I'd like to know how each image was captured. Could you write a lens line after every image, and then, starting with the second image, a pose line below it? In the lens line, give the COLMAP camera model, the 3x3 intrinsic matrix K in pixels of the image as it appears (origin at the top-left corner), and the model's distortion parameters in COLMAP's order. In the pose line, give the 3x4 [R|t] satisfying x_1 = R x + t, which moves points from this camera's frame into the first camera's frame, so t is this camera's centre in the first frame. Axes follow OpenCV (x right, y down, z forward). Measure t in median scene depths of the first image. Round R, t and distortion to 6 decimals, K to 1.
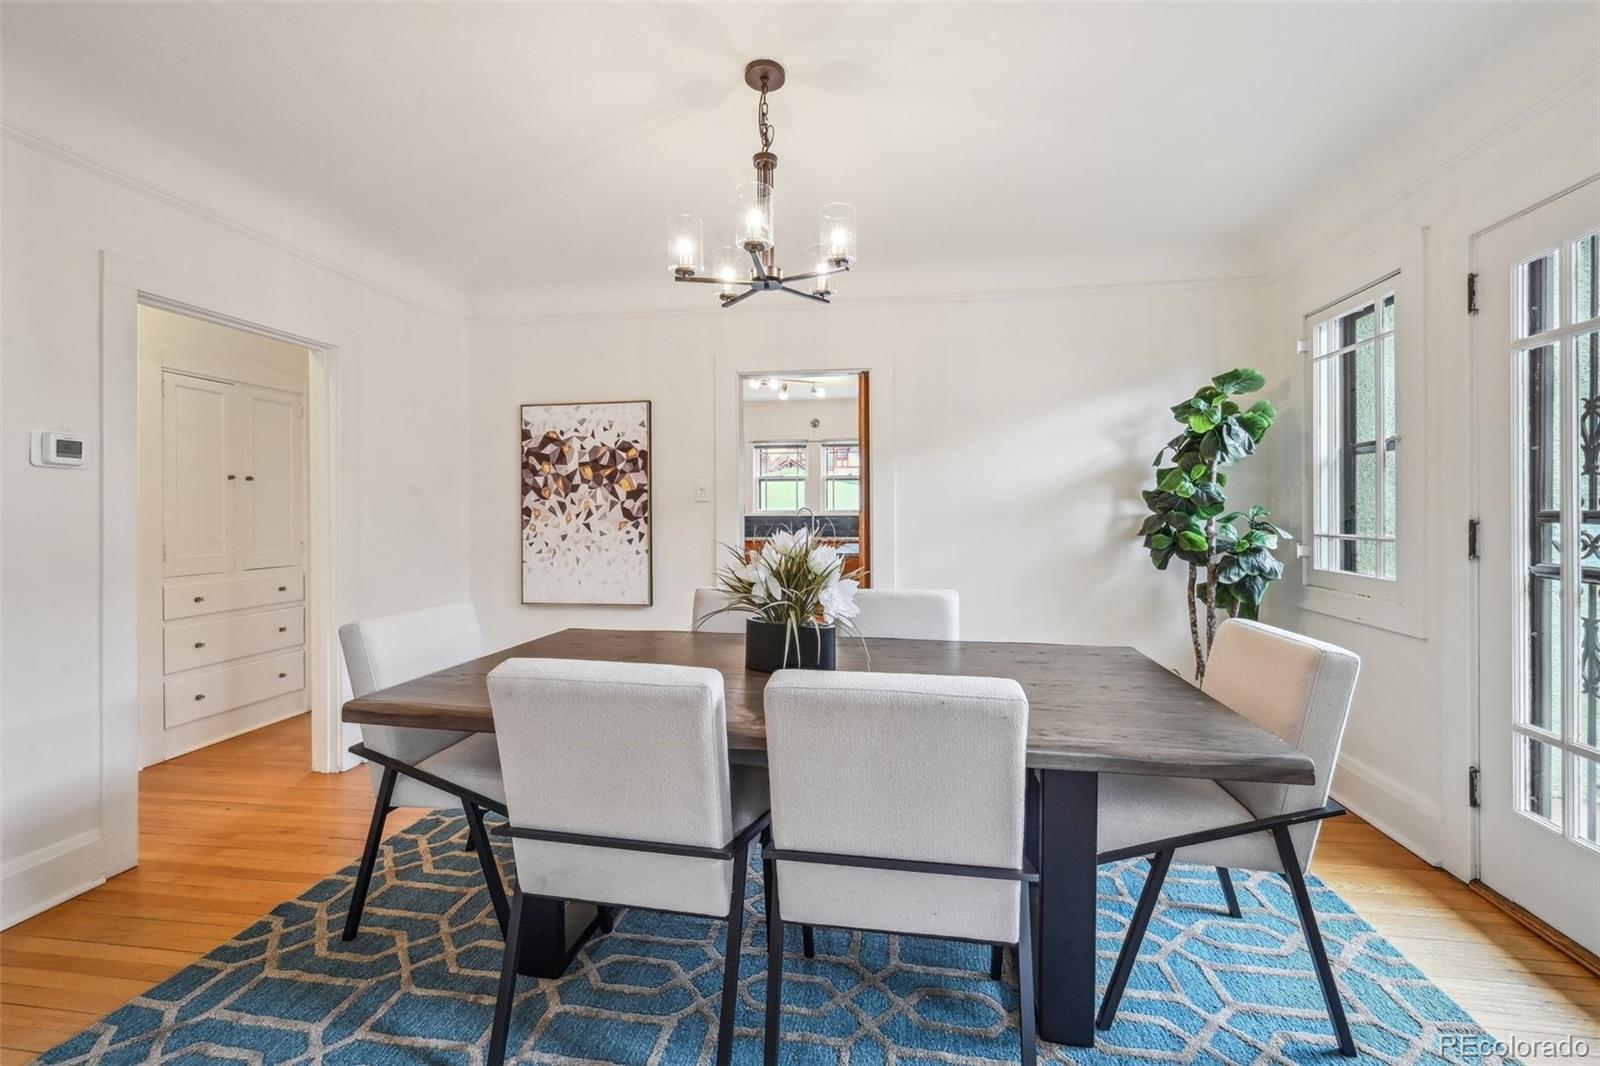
lens RADIAL K [[658.5, 0, 804.8], [0, 658.5, 513.7], [0, 0, 1]] dist [-0.001074, 0.000077]
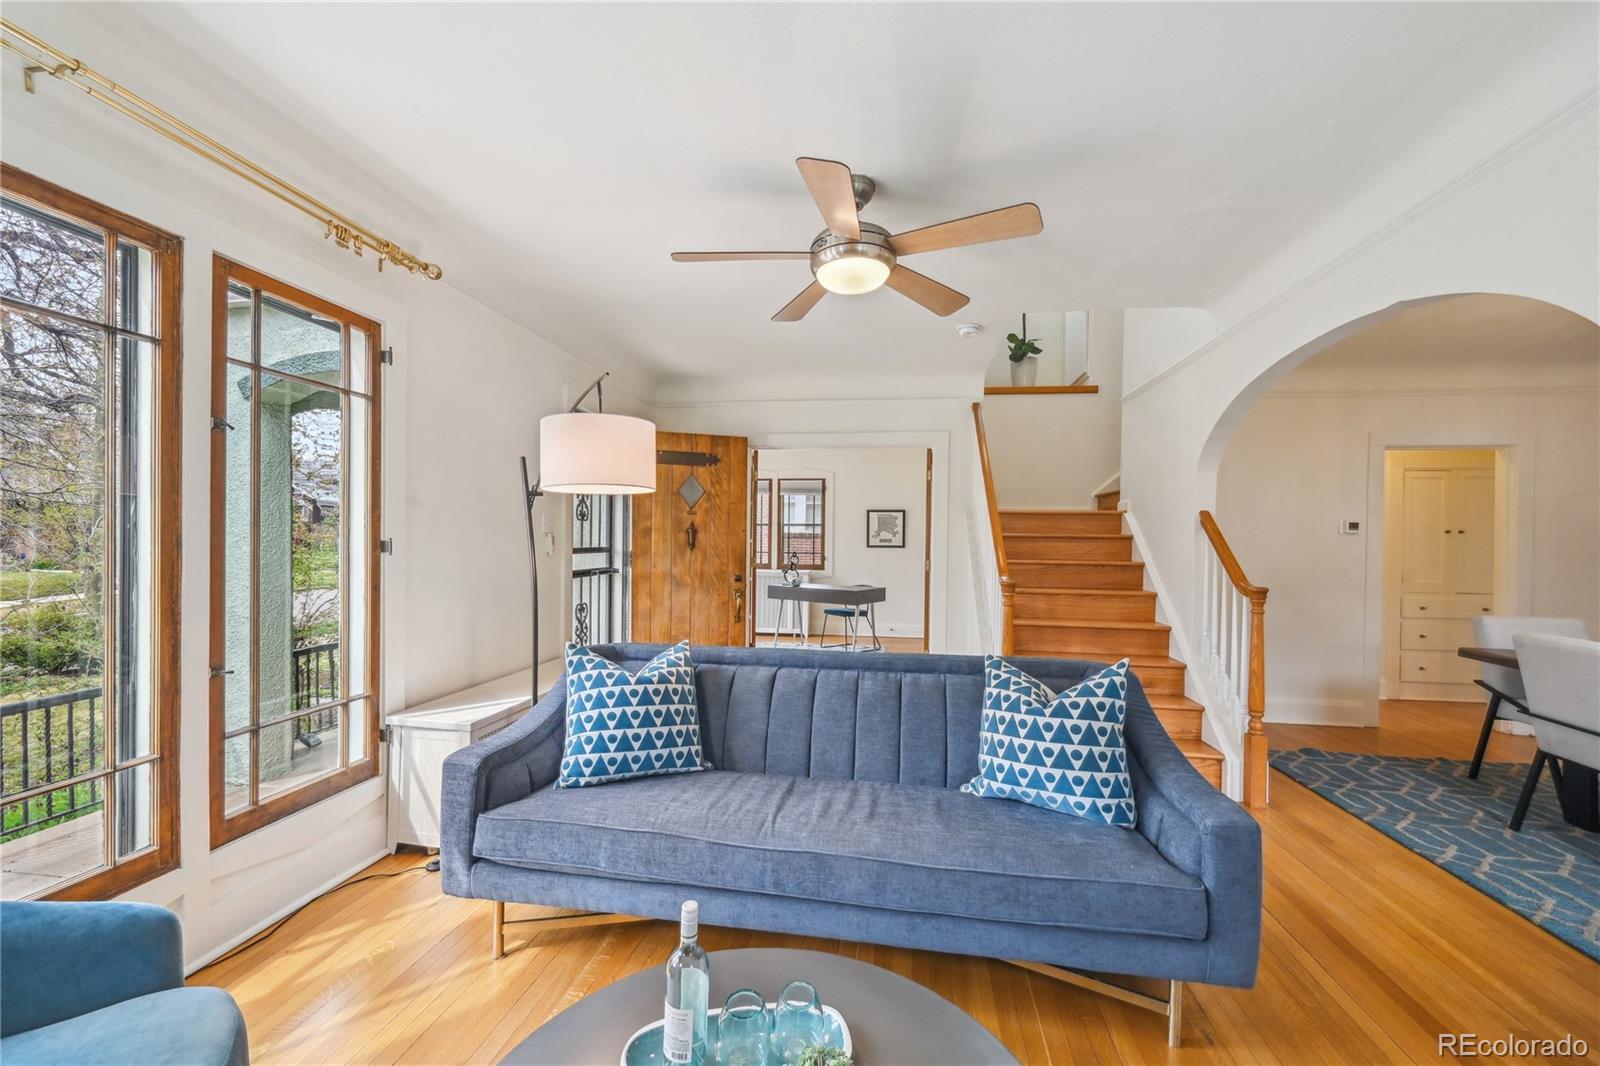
lens RADIAL K [[645.1, 0, 806.1], [0, 645.1, 537.1], [0, 0, 1]] dist [0.000994, 0.000133]
pose [[0.021718, 0.004651, -0.999753, 0.730893], [-0.021598, 0.999758, 0.004182, -0.020667], [0.999531, 0.021502, 0.021813, -0.641244]]
